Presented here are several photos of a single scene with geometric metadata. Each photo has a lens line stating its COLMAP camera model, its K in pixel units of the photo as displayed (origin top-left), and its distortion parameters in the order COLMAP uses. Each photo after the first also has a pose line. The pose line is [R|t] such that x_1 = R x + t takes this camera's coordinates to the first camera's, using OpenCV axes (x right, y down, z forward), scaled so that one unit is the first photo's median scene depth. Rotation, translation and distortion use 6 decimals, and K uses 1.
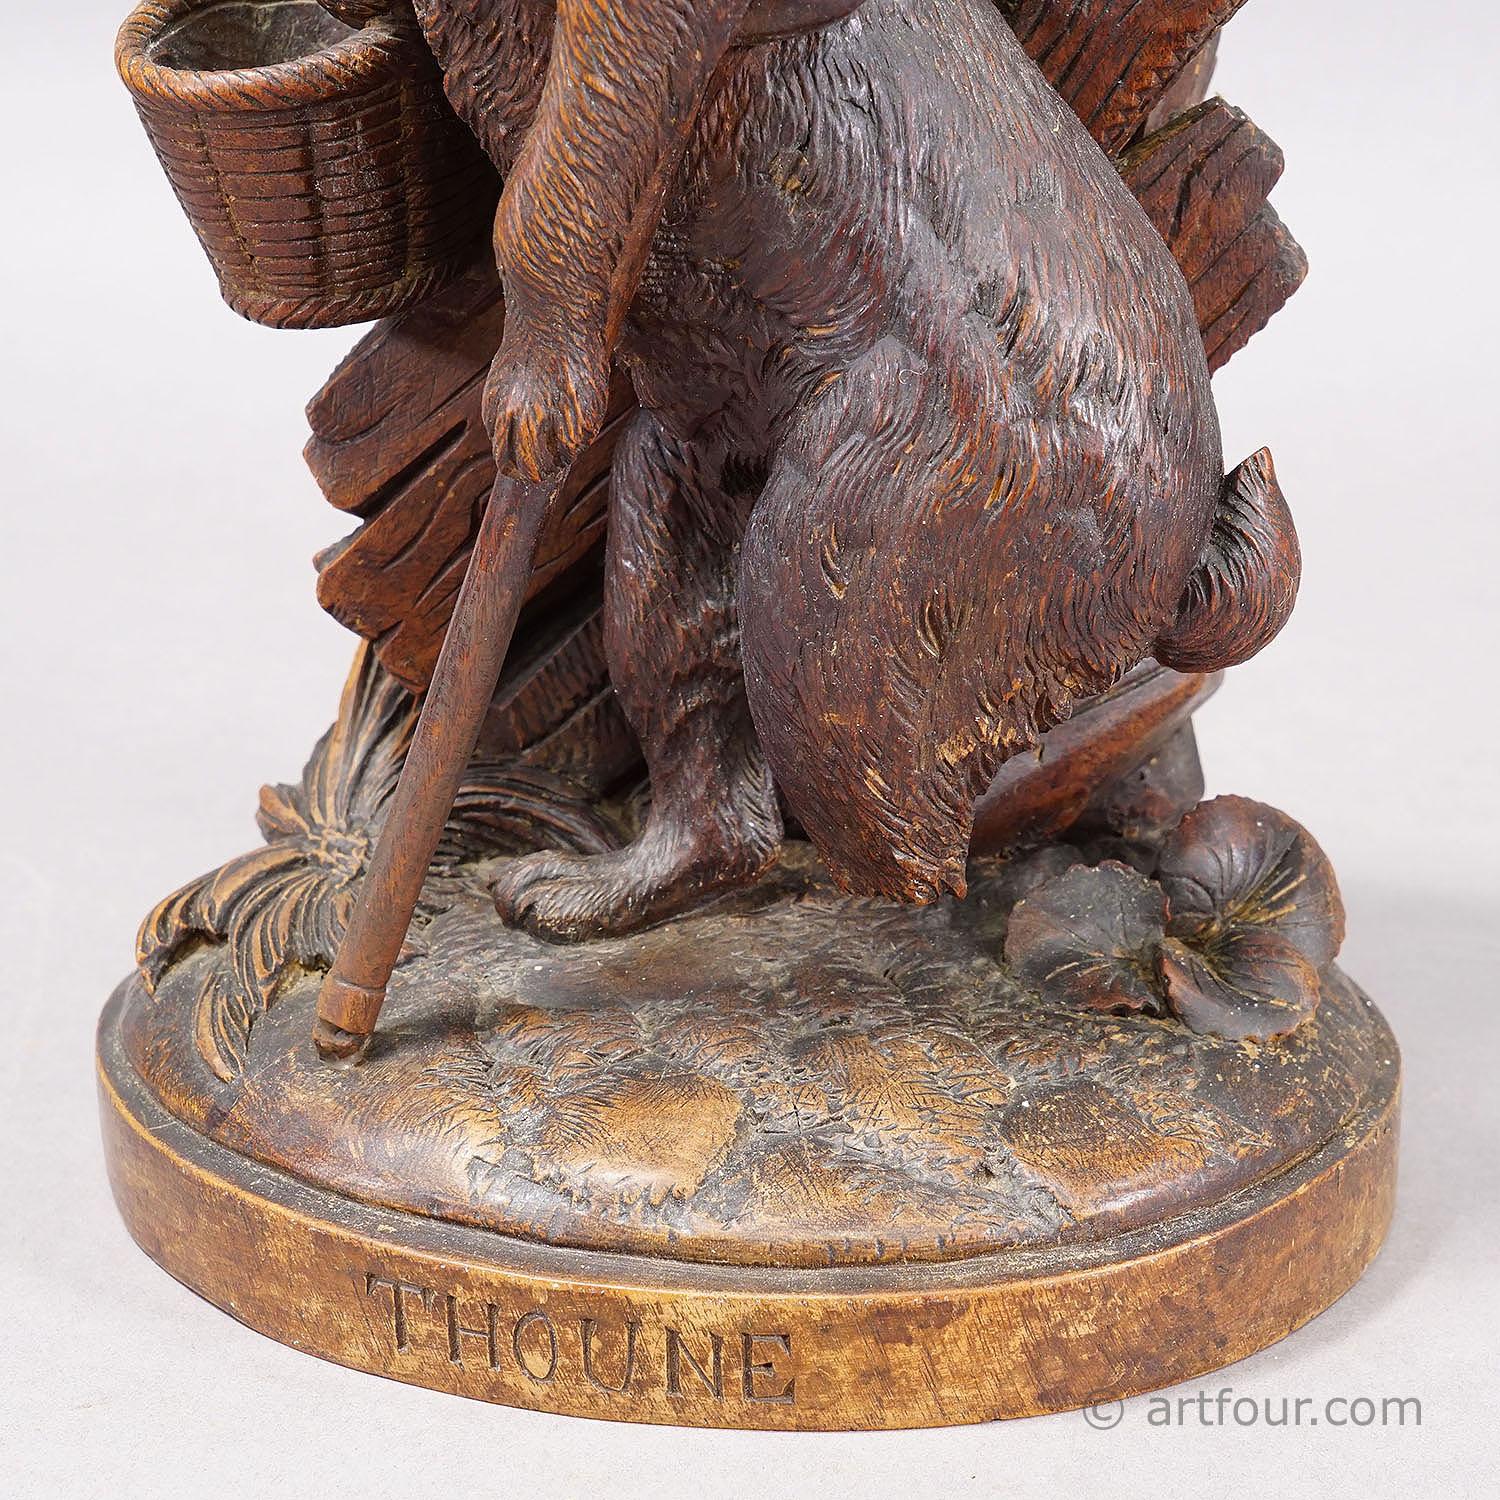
lens RADIAL K [[3344.0, 0, 750.0], [0, 3344.0, 750.0], [0, 0, 1]] dist [0.146270, -0.058656]
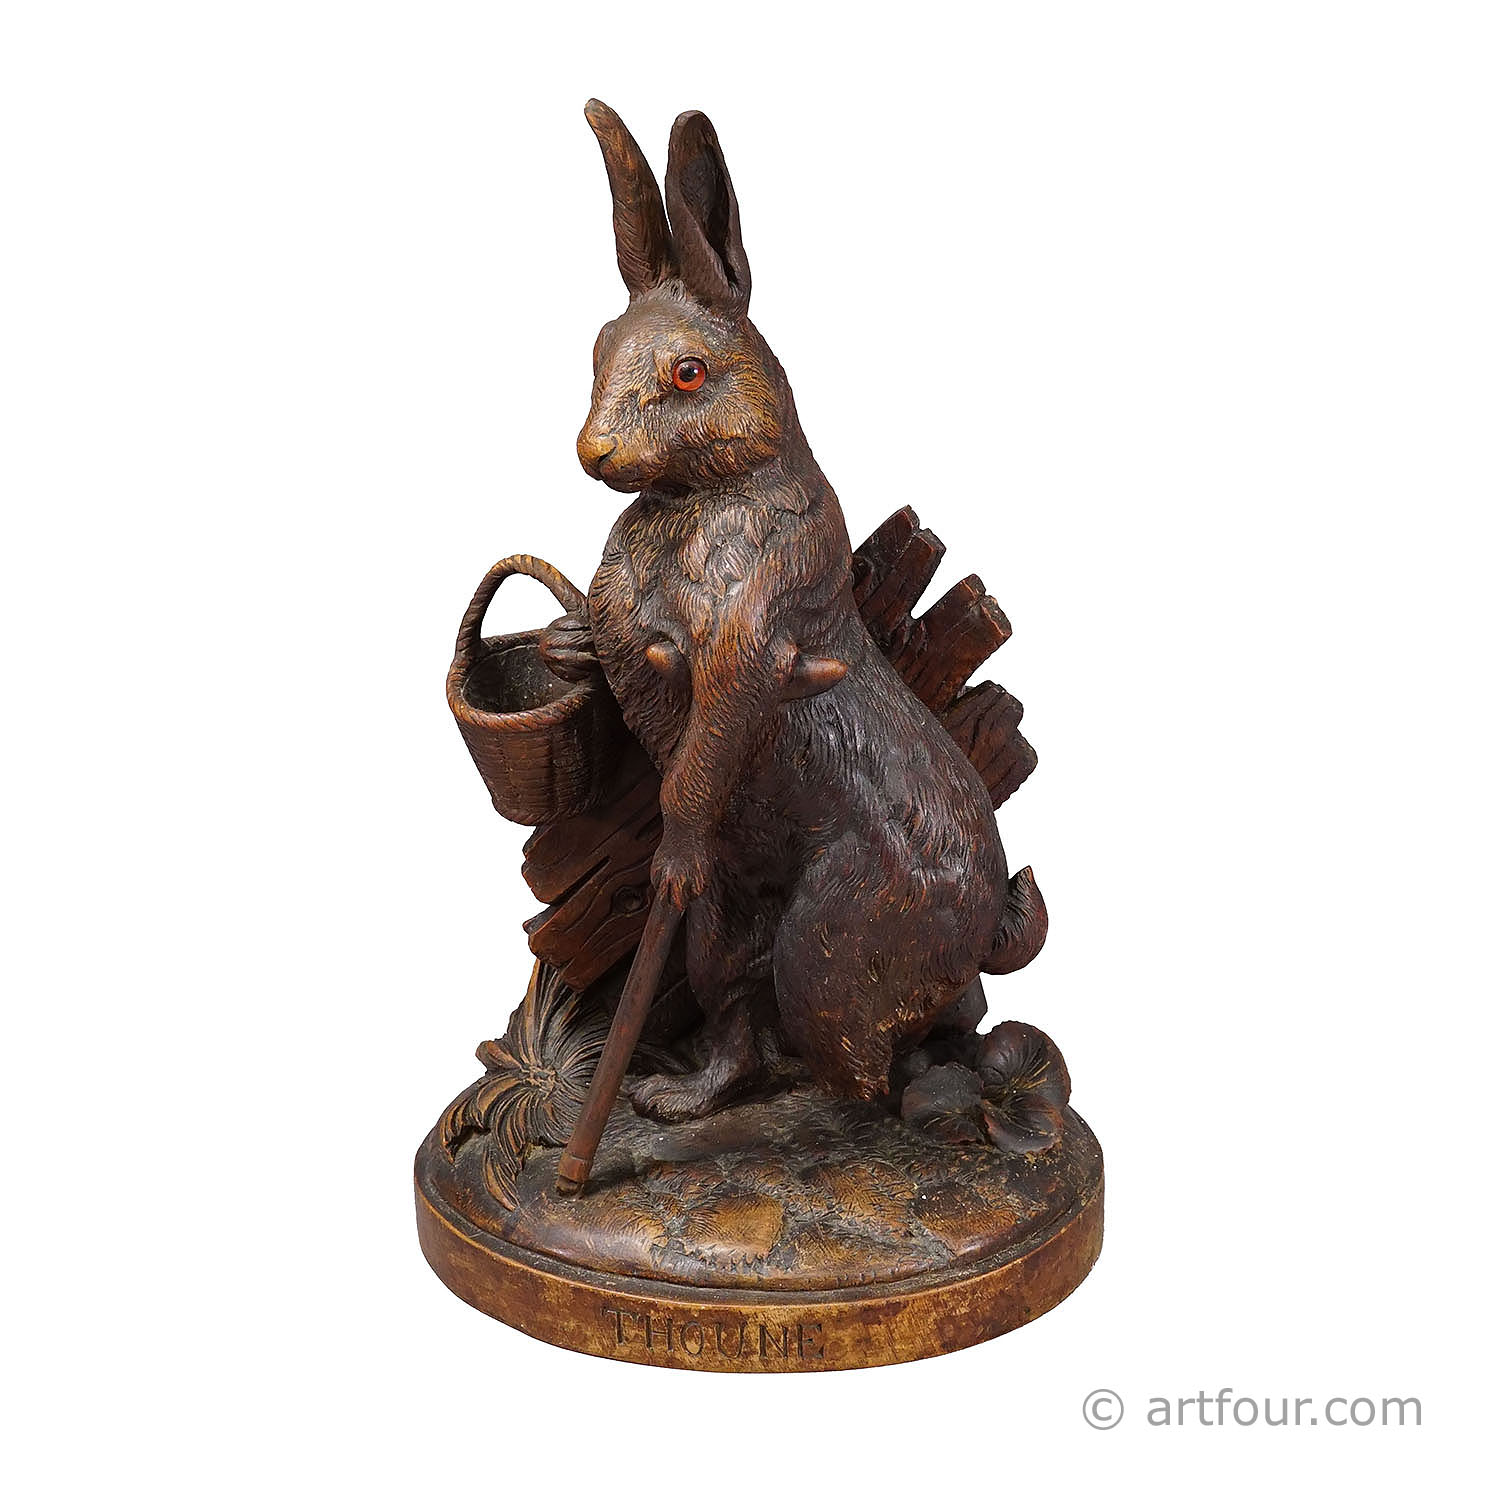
lens RADIAL K [[2583.1, 0, 750.0], [0, 2583.1, 750.0], [0, 0, 1]] dist [-0.015346, 0.051104]
pose [[0.994621, -0.049070, 0.091221, -0.148756], [0.051982, 0.998203, -0.029814, -0.119777], [-0.089594, 0.034395, 0.995384, -0.522334]]
